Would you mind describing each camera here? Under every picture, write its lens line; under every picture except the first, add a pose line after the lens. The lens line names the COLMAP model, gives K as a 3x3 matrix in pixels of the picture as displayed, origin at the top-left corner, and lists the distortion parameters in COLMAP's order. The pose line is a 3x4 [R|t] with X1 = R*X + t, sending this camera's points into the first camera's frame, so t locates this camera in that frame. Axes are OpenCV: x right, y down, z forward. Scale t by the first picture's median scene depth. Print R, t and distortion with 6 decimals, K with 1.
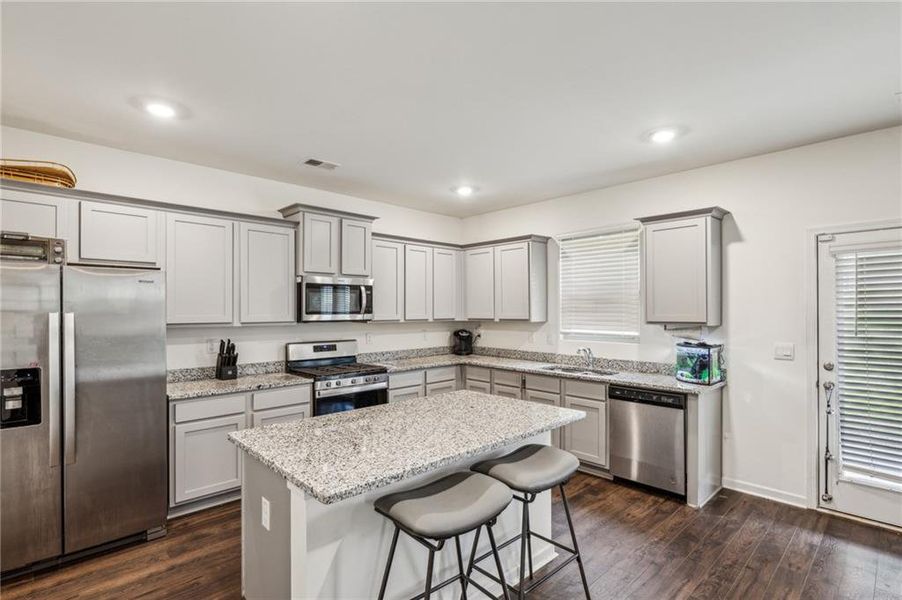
lens RADIAL K [[433.3, 0, 450.1], [0, 433.3, 308.6], [0, 0, 1]] dist [0.000051, 0.000166]
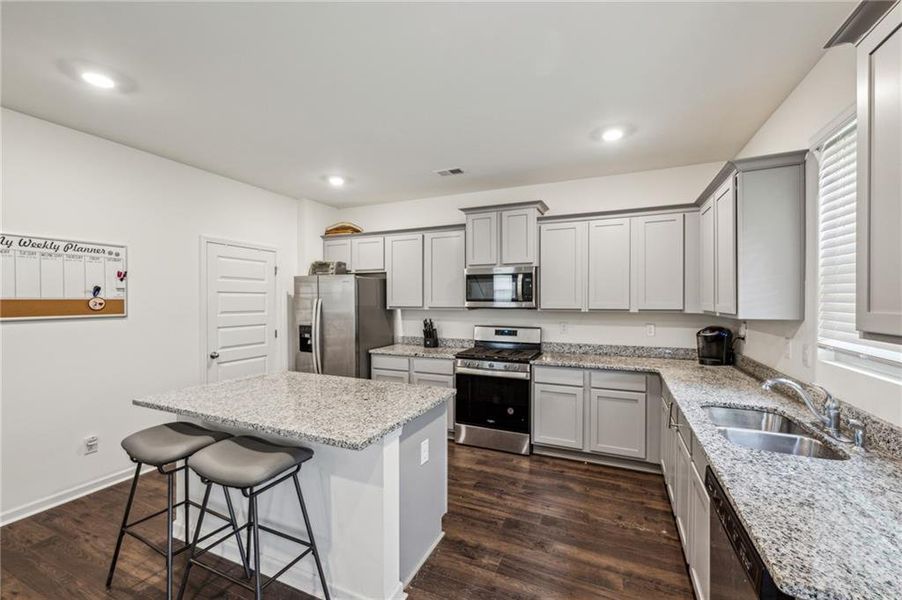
lens RADIAL K [[371.5, 0, 451.0], [0, 371.5, 300.0], [0, 0, 1]] dist [0.003085, -0.000084]
pose [[0.385856, 0.005427, -0.922543, 0.533736], [0.002679, 0.999972, 0.007002, 0.002347], [0.922555, -0.005173, 0.385831, 0.526124]]
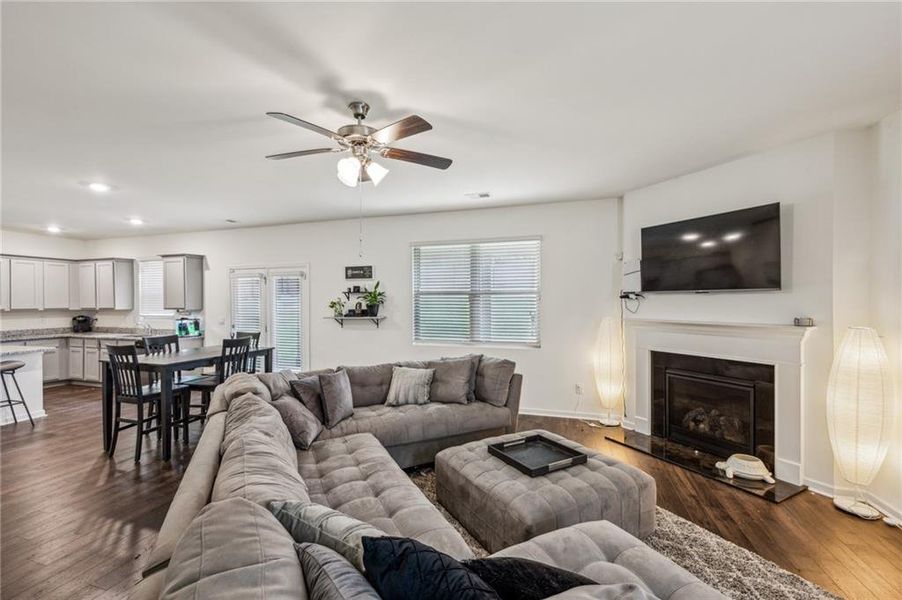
lens RADIAL K [[378.4, 0, 448.8], [0, 378.4, 303.1], [0, 0, 1]] dist [-0.000498, -0.000281]
pose [[0.876843, -0.004100, 0.480759, 0.679232], [0.001633, 0.999983, 0.005549, -0.000182], [-0.480773, -0.004081, 0.876835, -1.001057]]
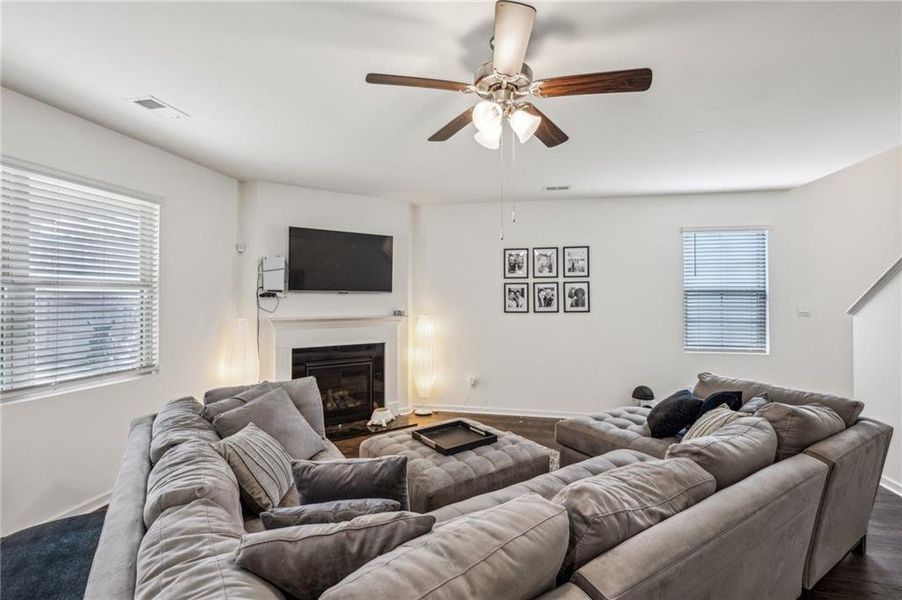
lens RADIAL K [[410.8, 0, 449.2], [0, 410.8, 295.5], [0, 0, 1]] dist [0.000803, 0.000146]
pose [[-0.574278, 0.006404, 0.818635, 0.494250], [-0.002260, 0.999953, -0.009408, -0.001045], [-0.818657, -0.007253, -0.574237, -0.125850]]
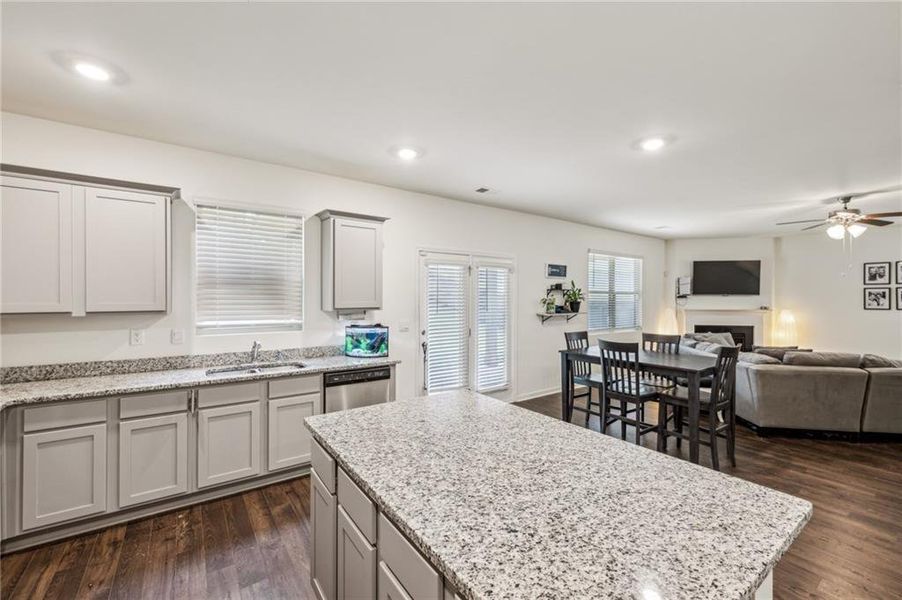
lens RADIAL K [[371.5, 0, 451.0], [0, 371.5, 300.0], [0, 0, 1]] dist [0.003085, -0.000084]
pose [[0.136810, -0.002896, 0.990593, -0.370459], [-0.006141, 0.999974, 0.003772, 0.004013], [-0.990578, -0.006599, 0.136789, 0.526341]]
